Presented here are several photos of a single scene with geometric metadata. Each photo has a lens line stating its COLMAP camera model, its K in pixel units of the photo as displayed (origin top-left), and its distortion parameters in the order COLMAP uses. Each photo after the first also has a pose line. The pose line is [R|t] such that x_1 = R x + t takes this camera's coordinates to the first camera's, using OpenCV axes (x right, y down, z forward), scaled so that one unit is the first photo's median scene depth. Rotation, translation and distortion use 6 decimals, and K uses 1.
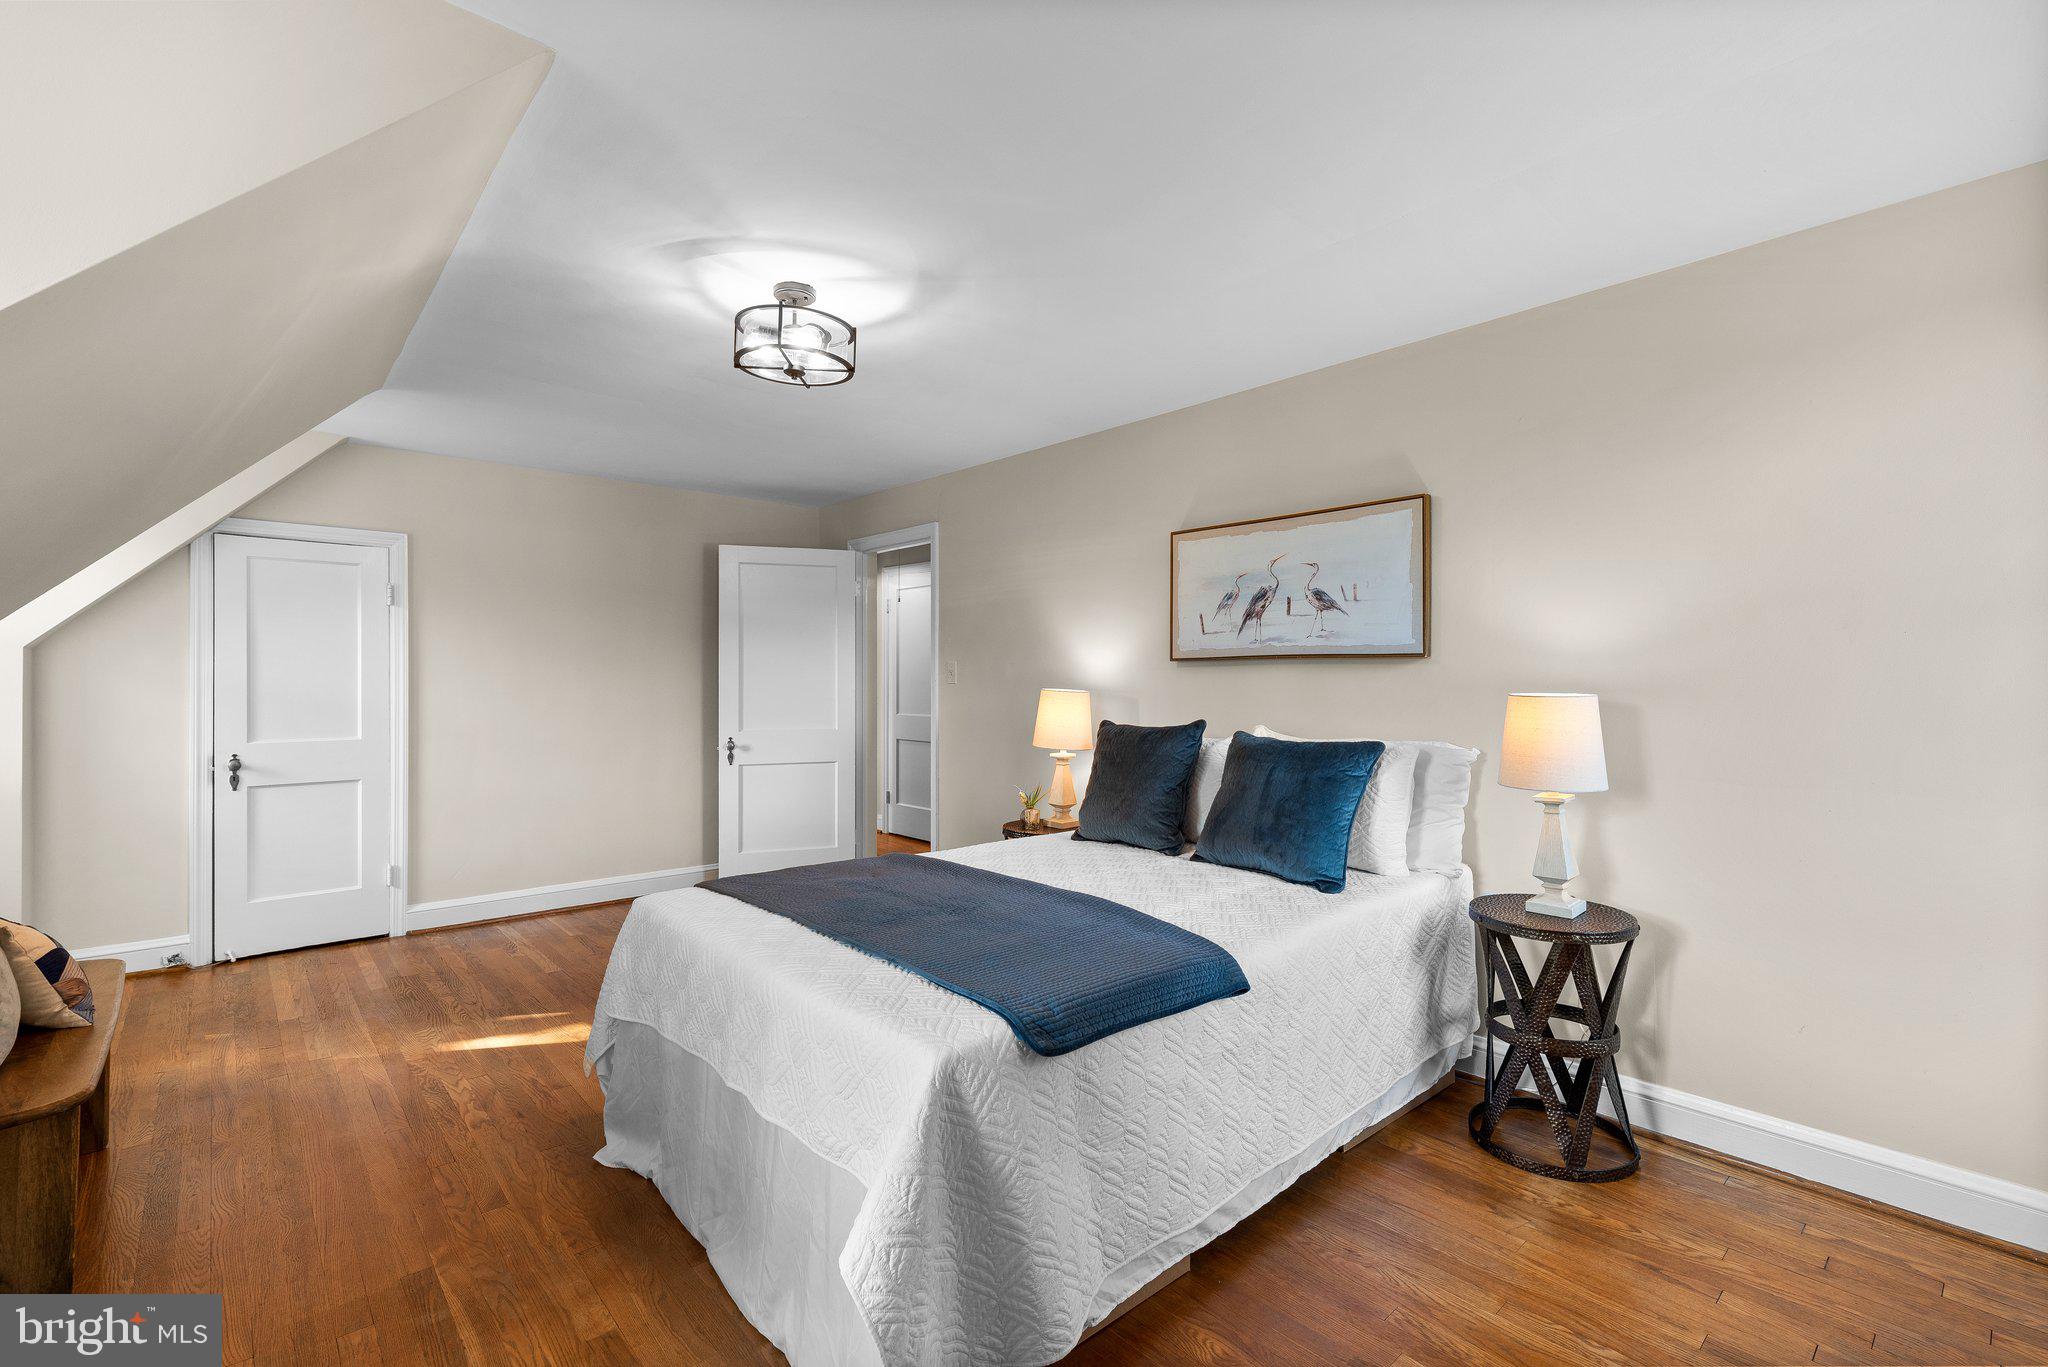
lens RADIAL K [[919.6, 0, 1027.6], [0, 919.6, 677.6], [0, 0, 1]] dist [0.002952, -0.000015]
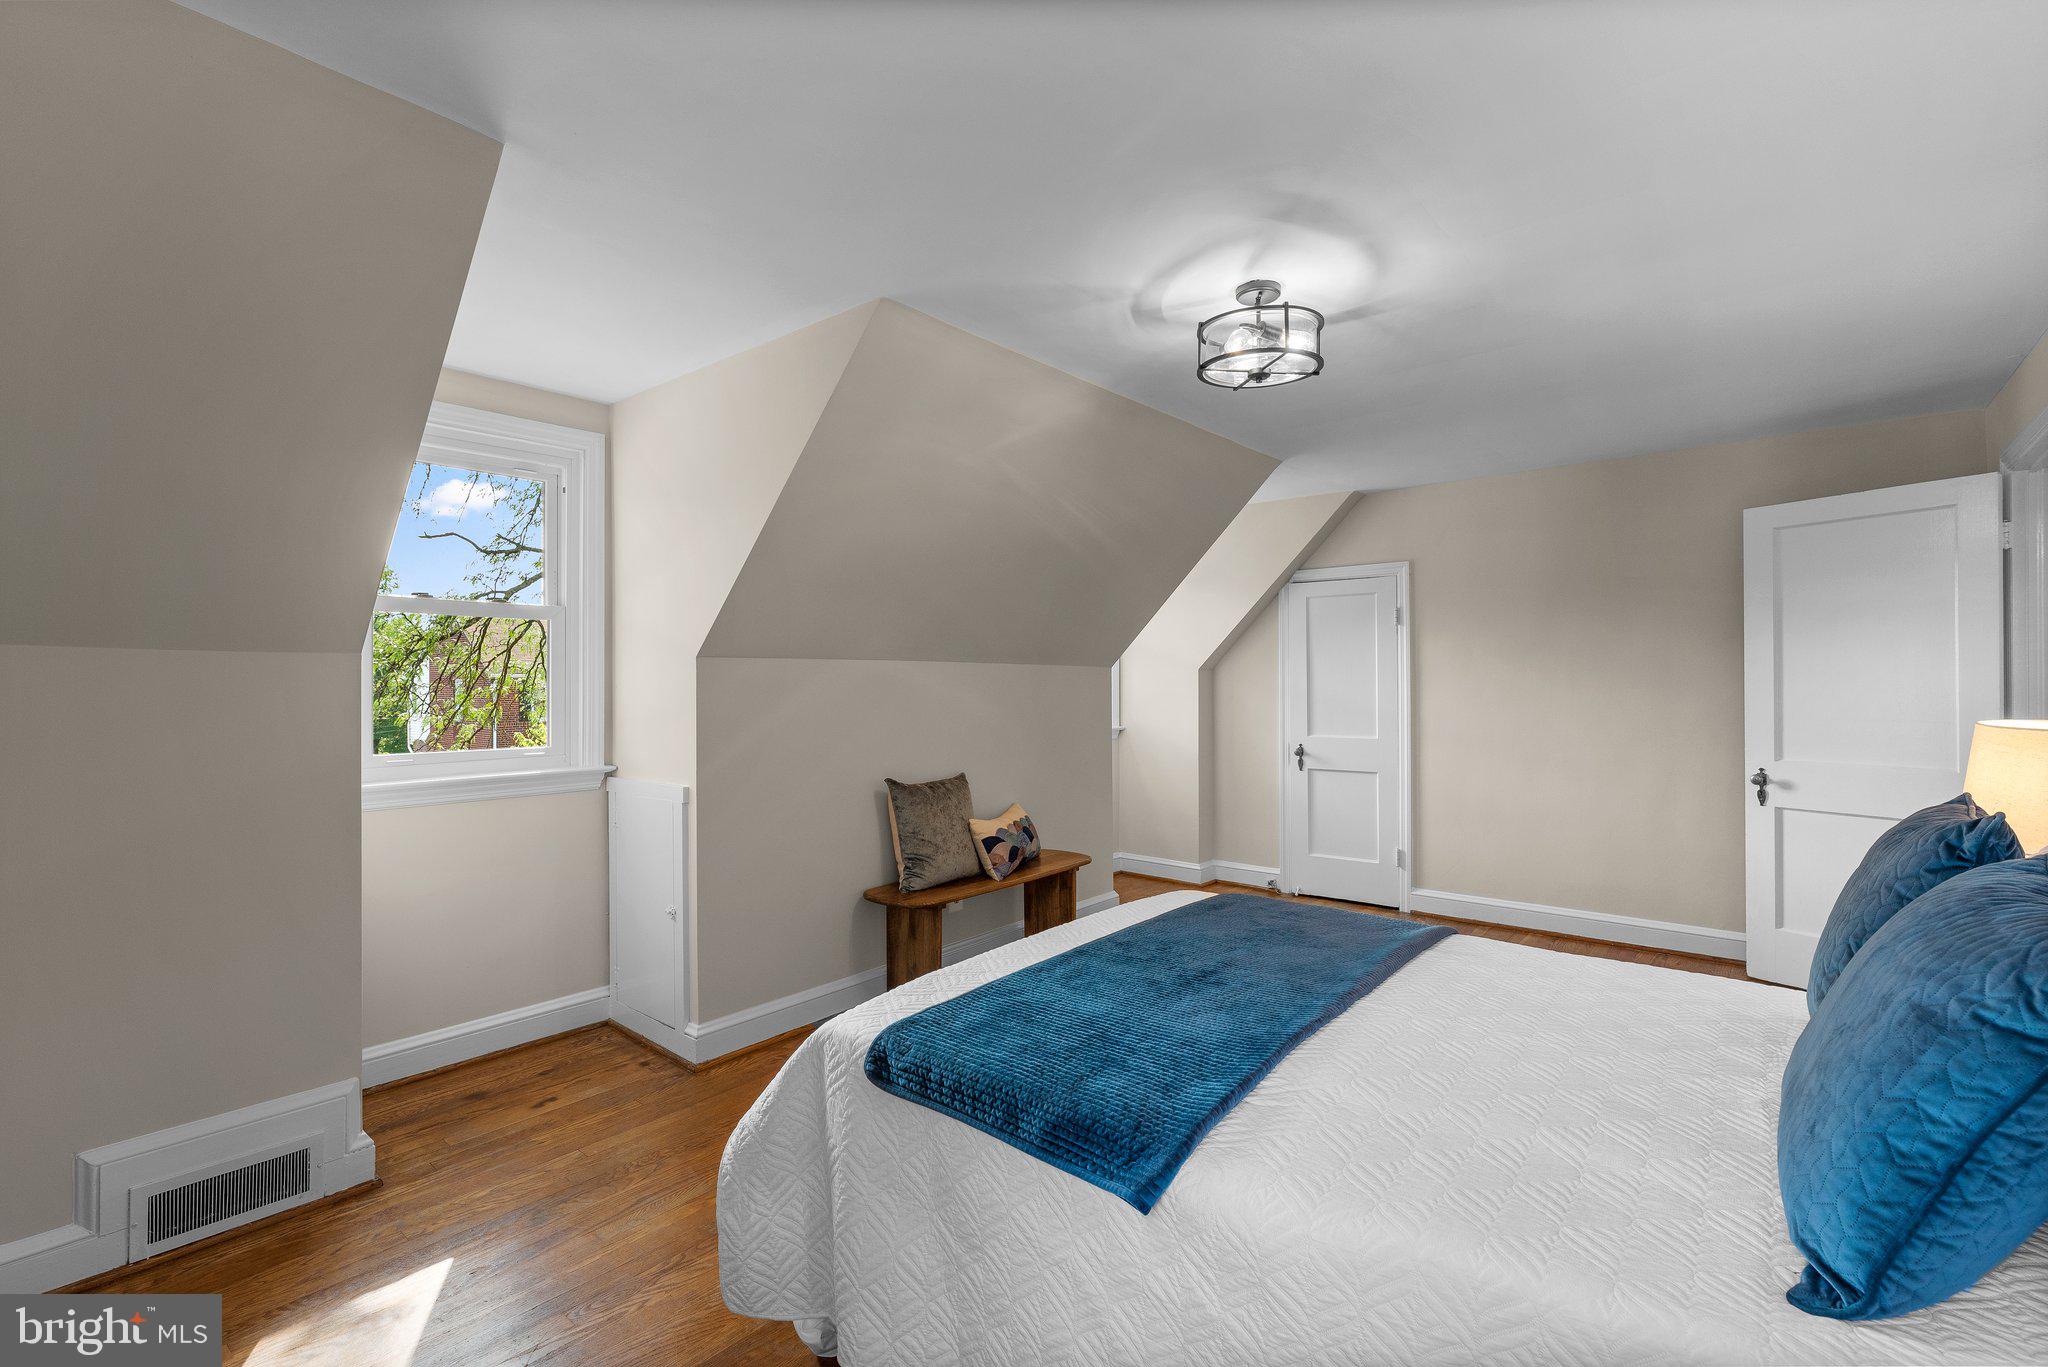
lens RADIAL K [[919.6, 0, 1026.9], [0, 919.6, 686.5], [0, 0, 1]] dist [0.002952, -0.000015]
pose [[0.136861, 0.005590, -0.990574, 0.419164], [0.009953, 0.999926, 0.007018, -0.014816], [0.990540, -0.010820, 0.136796, 0.407653]]
